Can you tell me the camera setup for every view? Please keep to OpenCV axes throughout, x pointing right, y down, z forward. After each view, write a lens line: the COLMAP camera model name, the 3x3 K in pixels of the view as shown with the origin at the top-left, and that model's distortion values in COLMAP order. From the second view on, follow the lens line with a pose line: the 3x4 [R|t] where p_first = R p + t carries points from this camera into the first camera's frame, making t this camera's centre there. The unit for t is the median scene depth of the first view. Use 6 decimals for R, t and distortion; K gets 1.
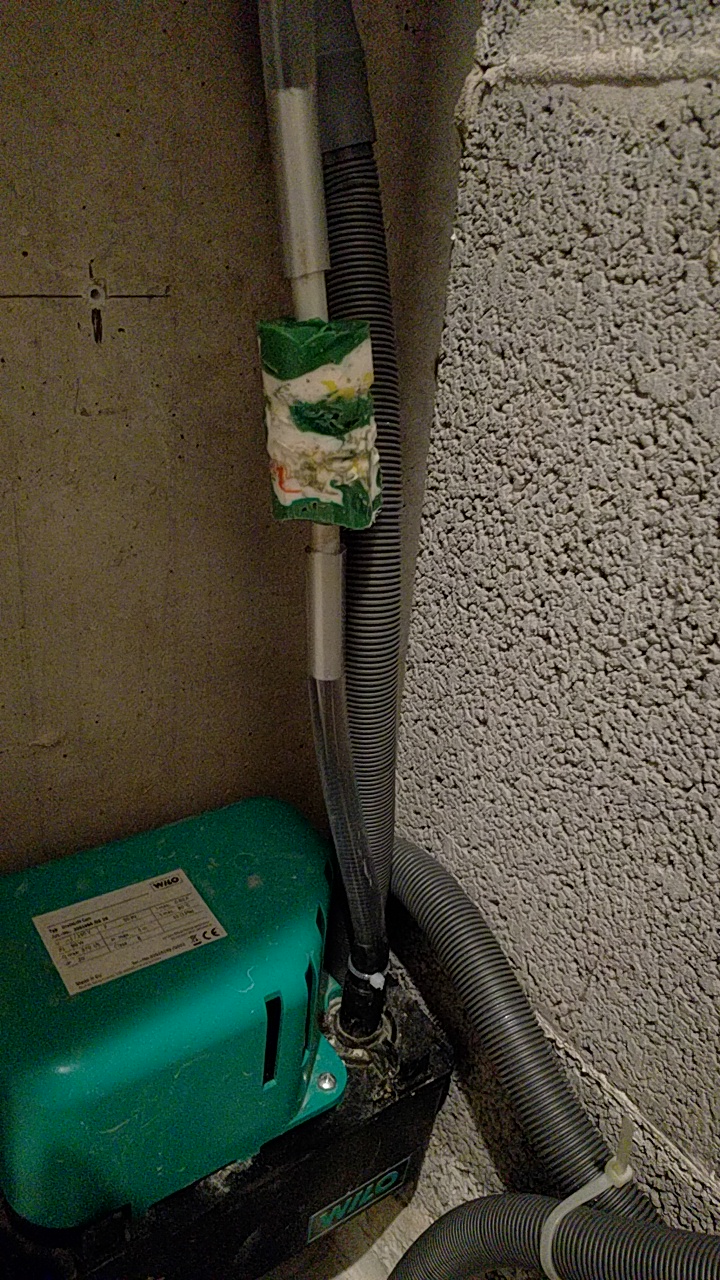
lens RADIAL K [[968.5, 0, 359.4], [0, 968.5, 637.3], [0, 0, 1]] dist [0.010392, 0.010563]
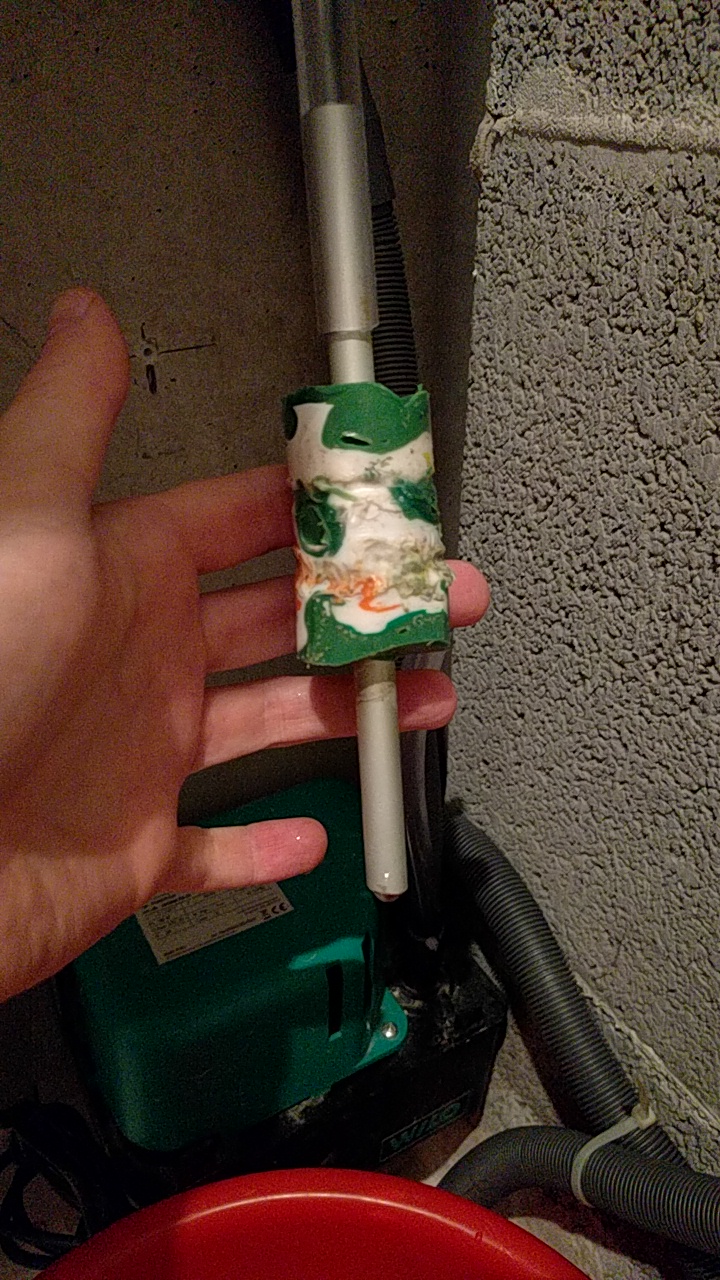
lens RADIAL K [[968.5, 0, 360.2], [0, 968.5, 642.6], [0, 0, 1]] dist [0.010392, 0.010563]
pose [[0.994381, -0.026288, -0.102542, 0.070981], [0.035238, 0.995631, 0.086470, -0.107151], [0.099821, -0.089598, 0.990963, -0.098972]]
